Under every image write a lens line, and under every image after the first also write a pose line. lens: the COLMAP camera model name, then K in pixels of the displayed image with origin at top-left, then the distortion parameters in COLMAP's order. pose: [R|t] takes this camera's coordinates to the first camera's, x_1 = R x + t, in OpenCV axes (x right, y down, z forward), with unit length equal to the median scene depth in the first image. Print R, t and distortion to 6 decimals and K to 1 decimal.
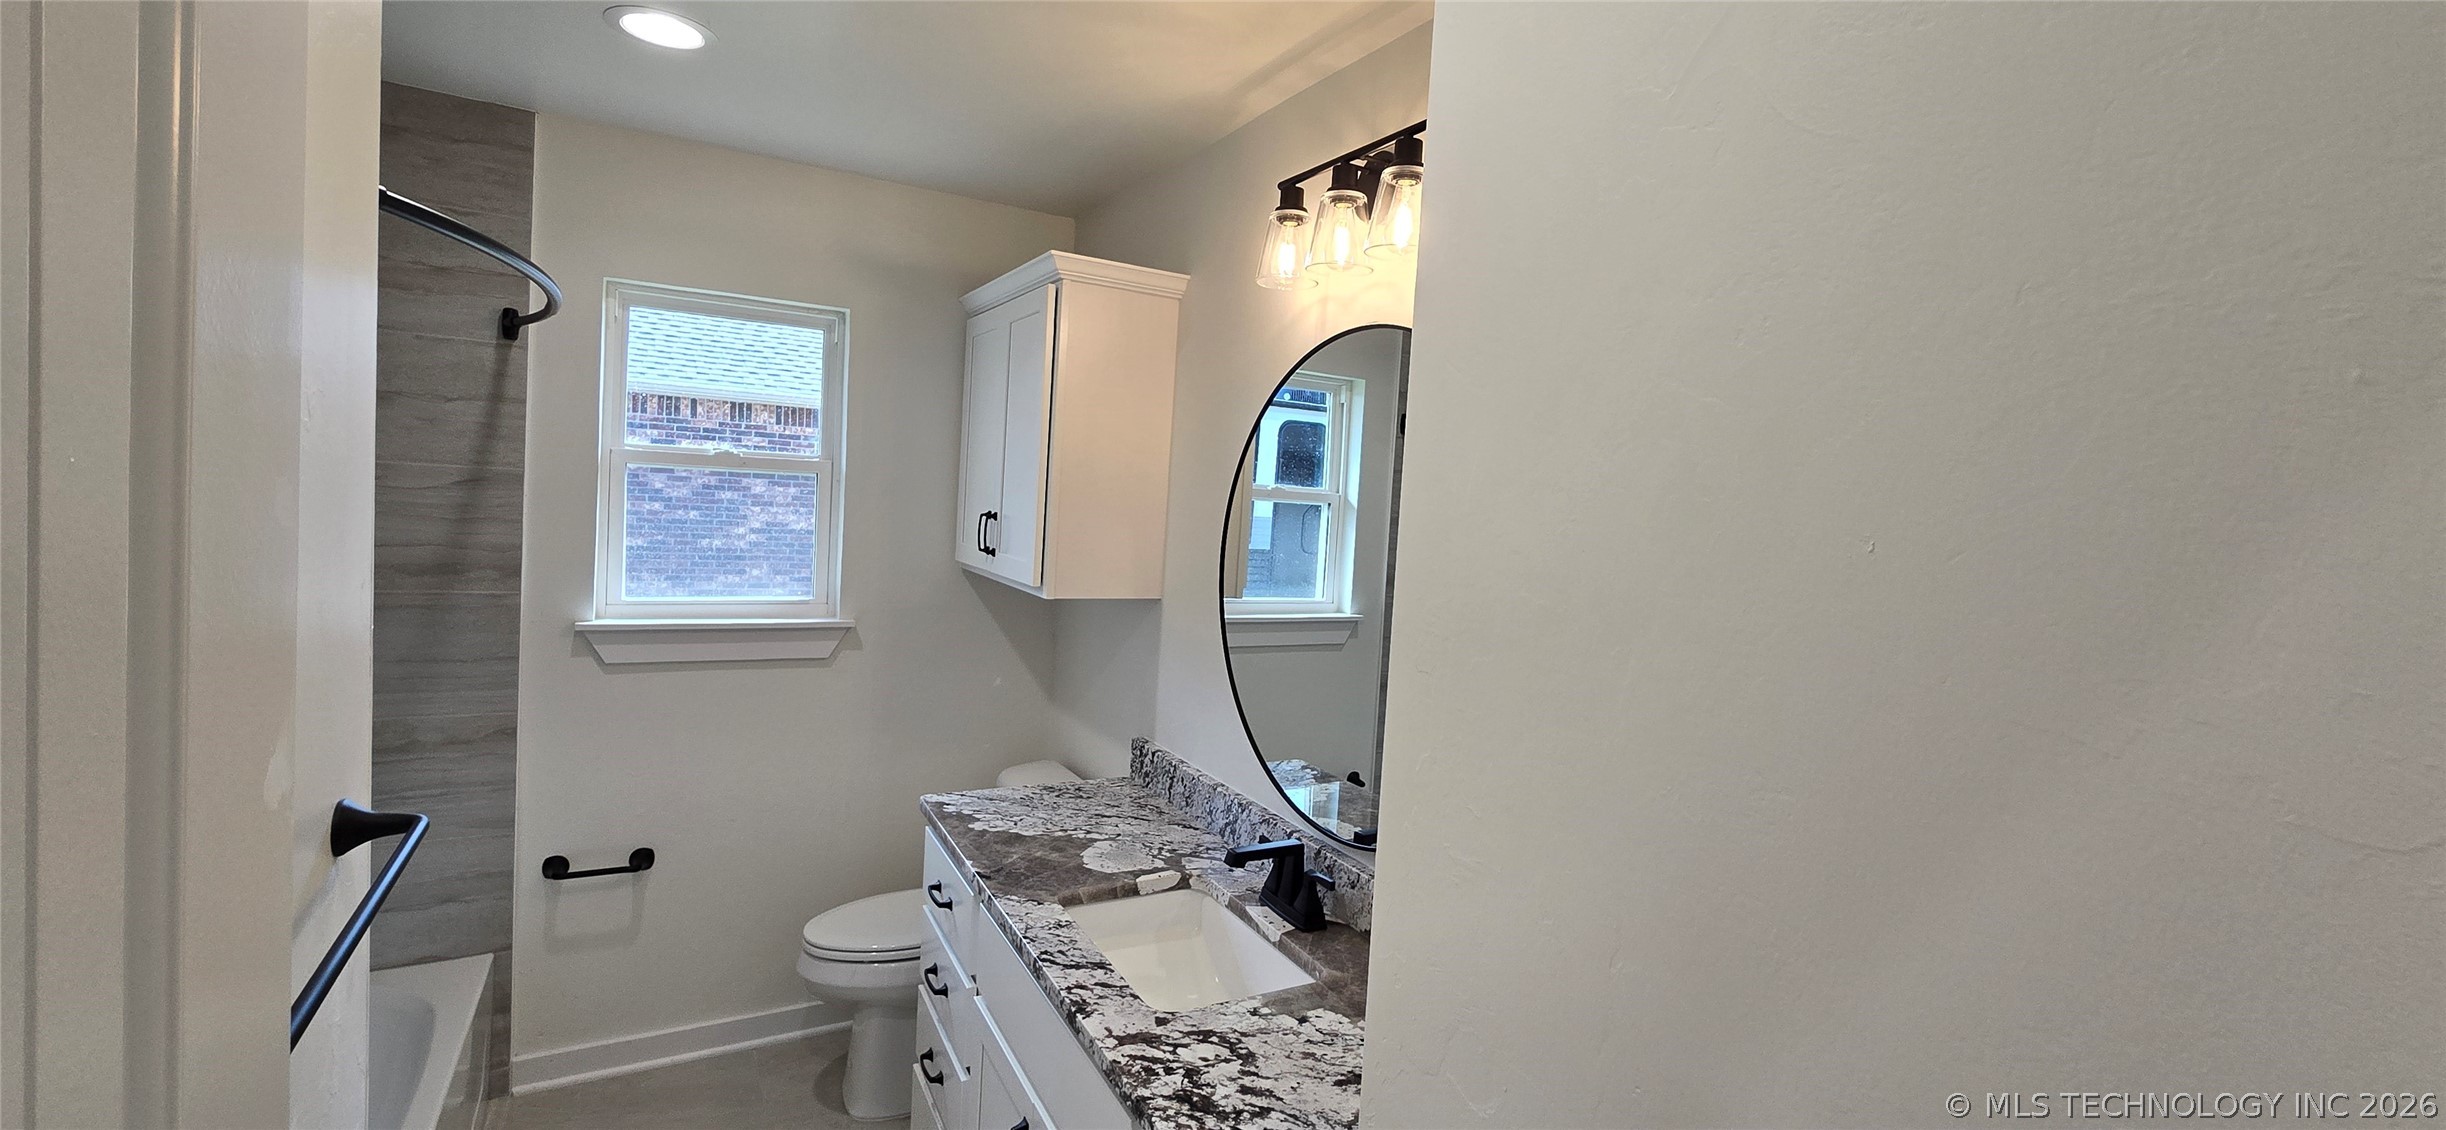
lens RADIAL K [[1000.4, 0, 1221.3], [0, 1000.4, 539.4], [0, 0, 1]] dist [-0.001328, -0.000916]
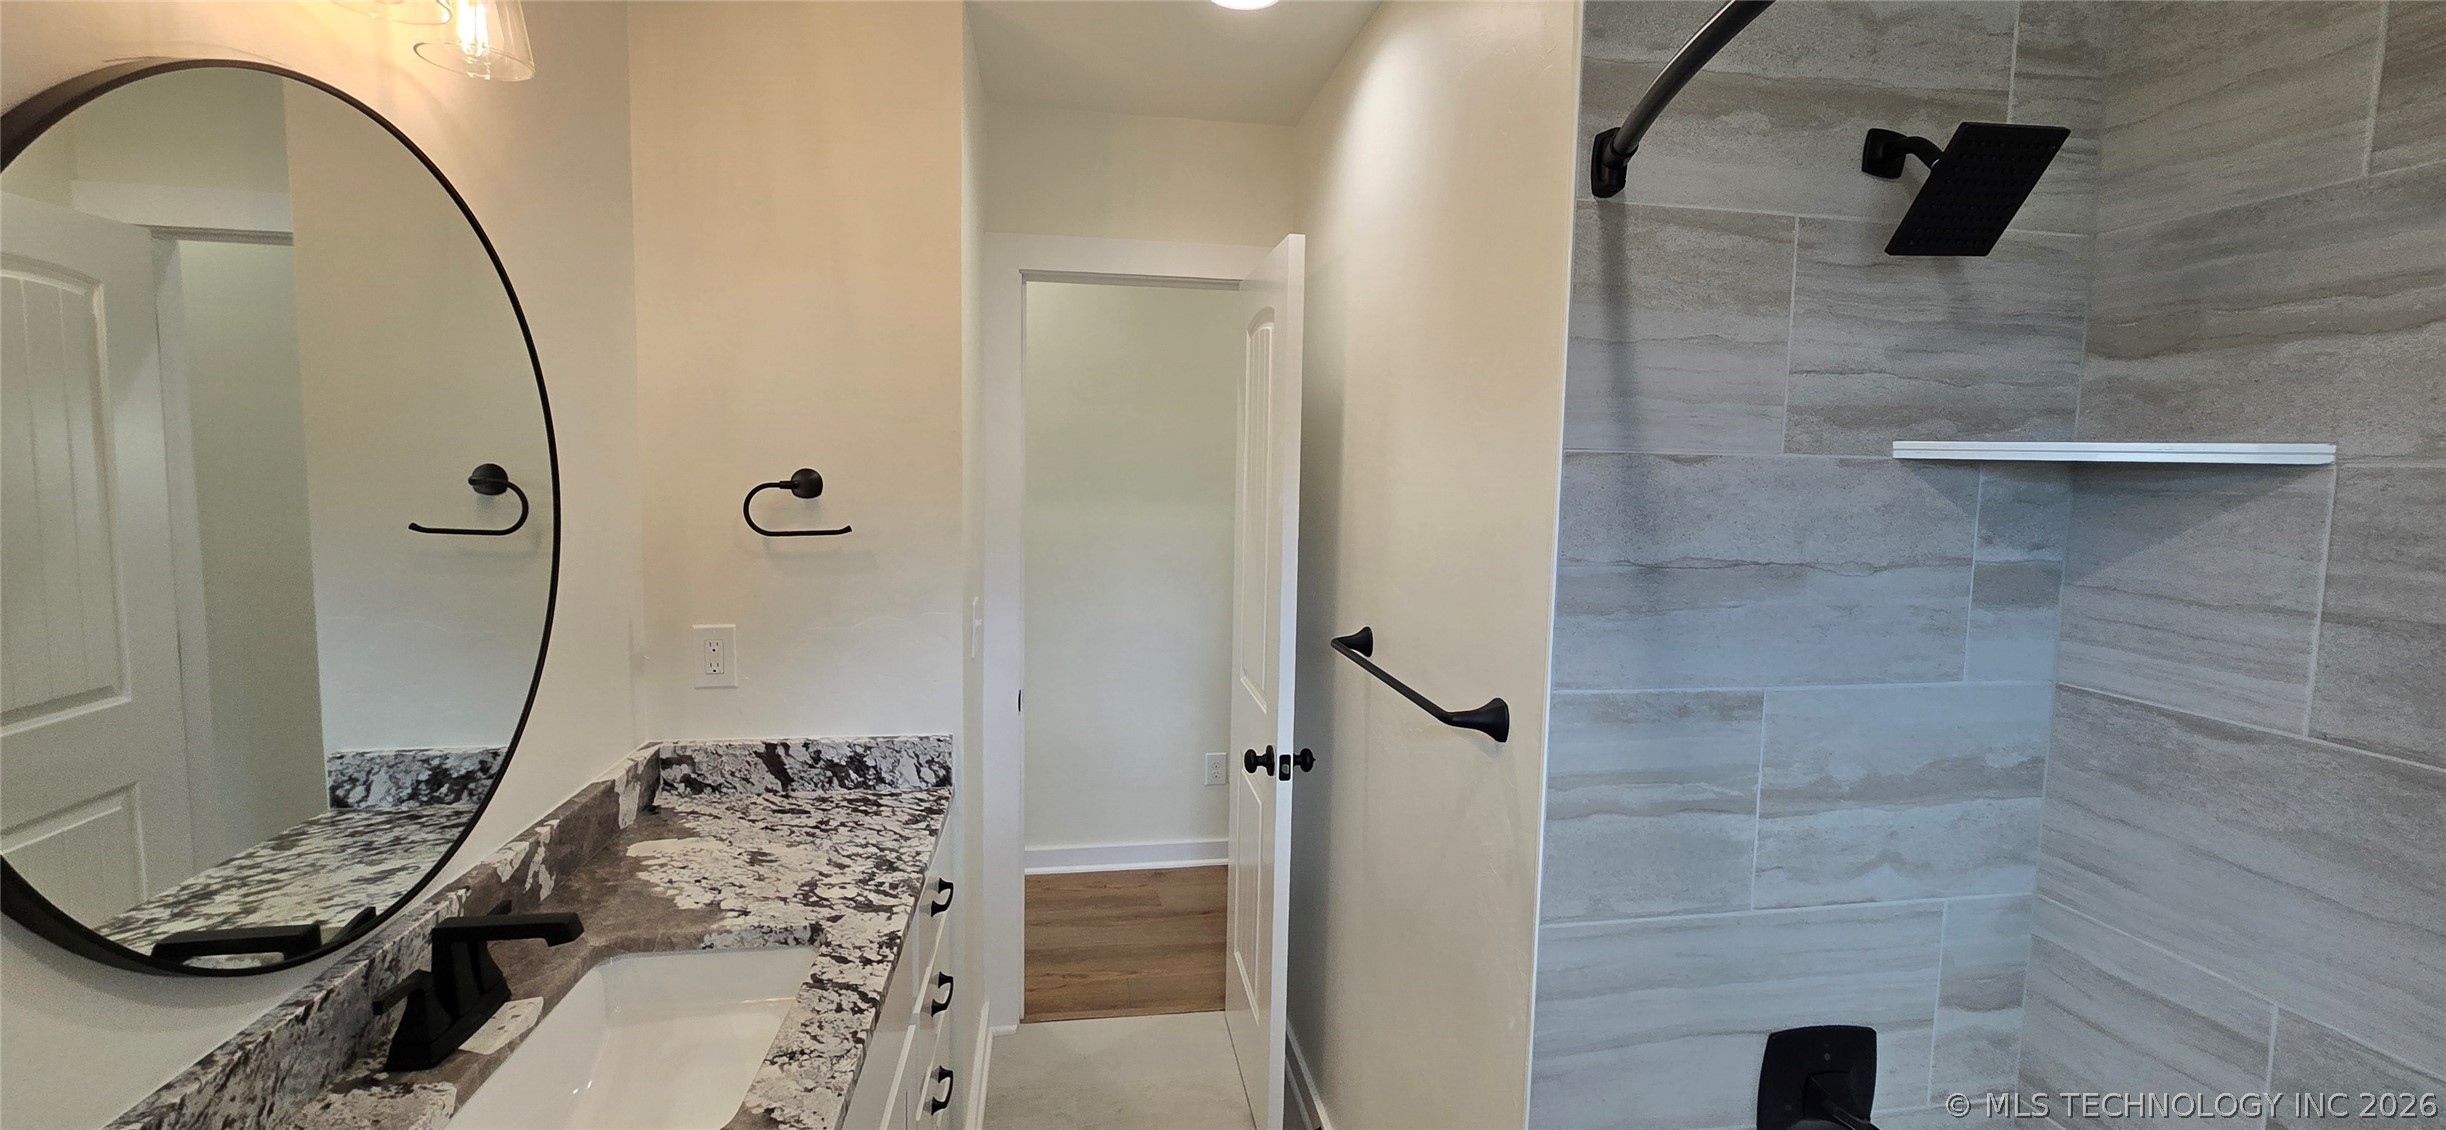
lens RADIAL K [[1000.4, 0, 1221.3], [0, 1000.4, 539.4], [0, 0, 1]] dist [-0.001328, -0.000916]
pose [[-0.936163, -0.107935, 0.334588, -0.771332], [-0.062073, 0.987500, 0.144881, -0.086039], [-0.346044, 0.114863, -0.931161, 1.857465]]
